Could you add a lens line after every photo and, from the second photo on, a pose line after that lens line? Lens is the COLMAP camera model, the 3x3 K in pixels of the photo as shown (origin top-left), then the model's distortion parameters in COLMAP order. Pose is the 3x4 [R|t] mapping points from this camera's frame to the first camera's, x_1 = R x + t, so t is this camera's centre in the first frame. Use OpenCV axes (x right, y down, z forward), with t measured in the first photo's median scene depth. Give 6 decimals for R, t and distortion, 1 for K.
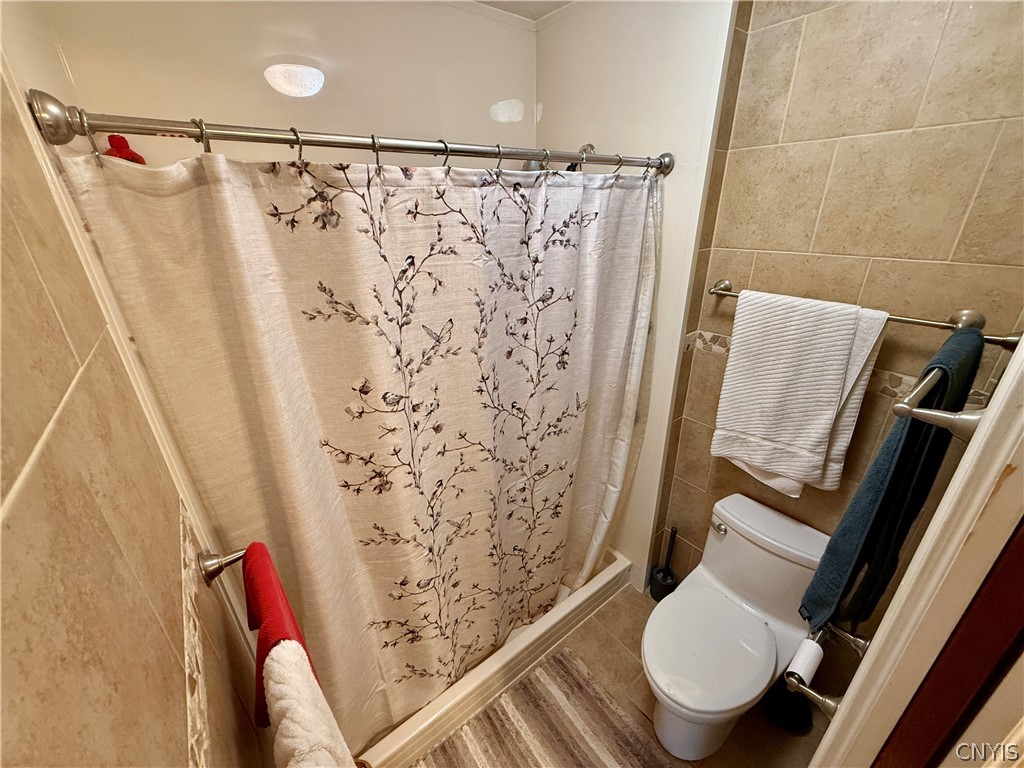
lens RADIAL K [[406.9, 0, 510.8], [0, 406.9, 385.1], [0, 0, 1]] dist [-0.001388, -0.000005]
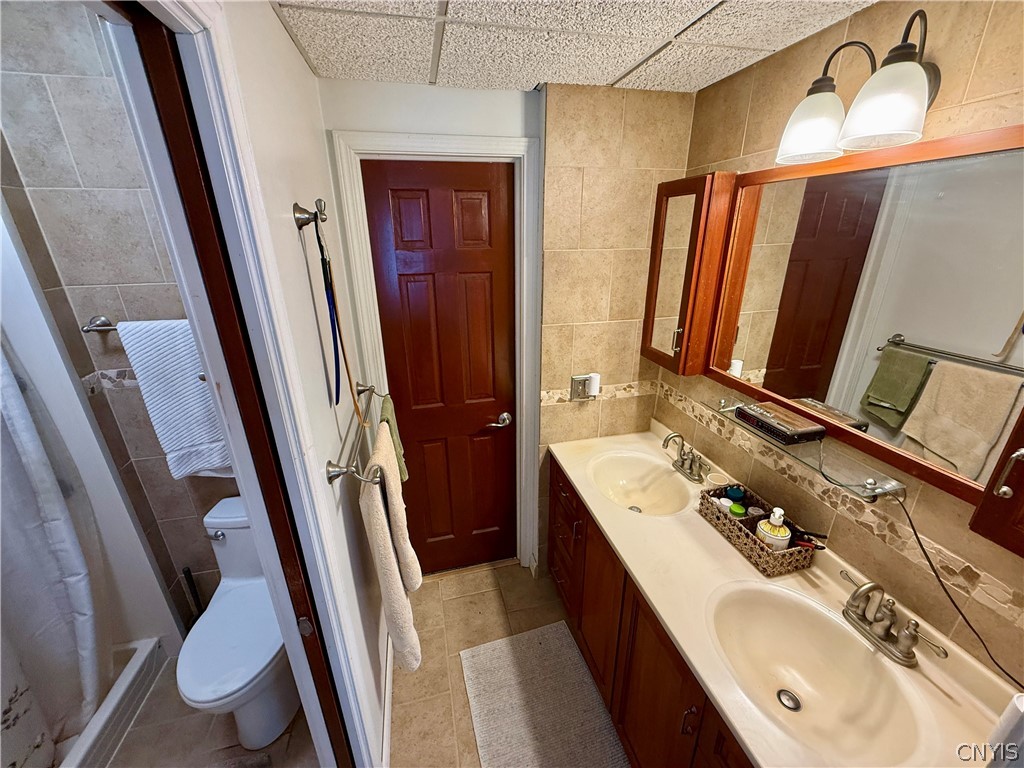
lens RADIAL K [[406.9, 0, 514.9], [0, 406.9, 387.4], [0, 0, 1]] dist [-0.001388, -0.000005]
pose [[0.409224, -0.309437, 0.858362, 0.035408], [0.363170, 0.918248, 0.157885, 0.107750], [-0.837044, 0.247121, 0.488147, -0.276816]]
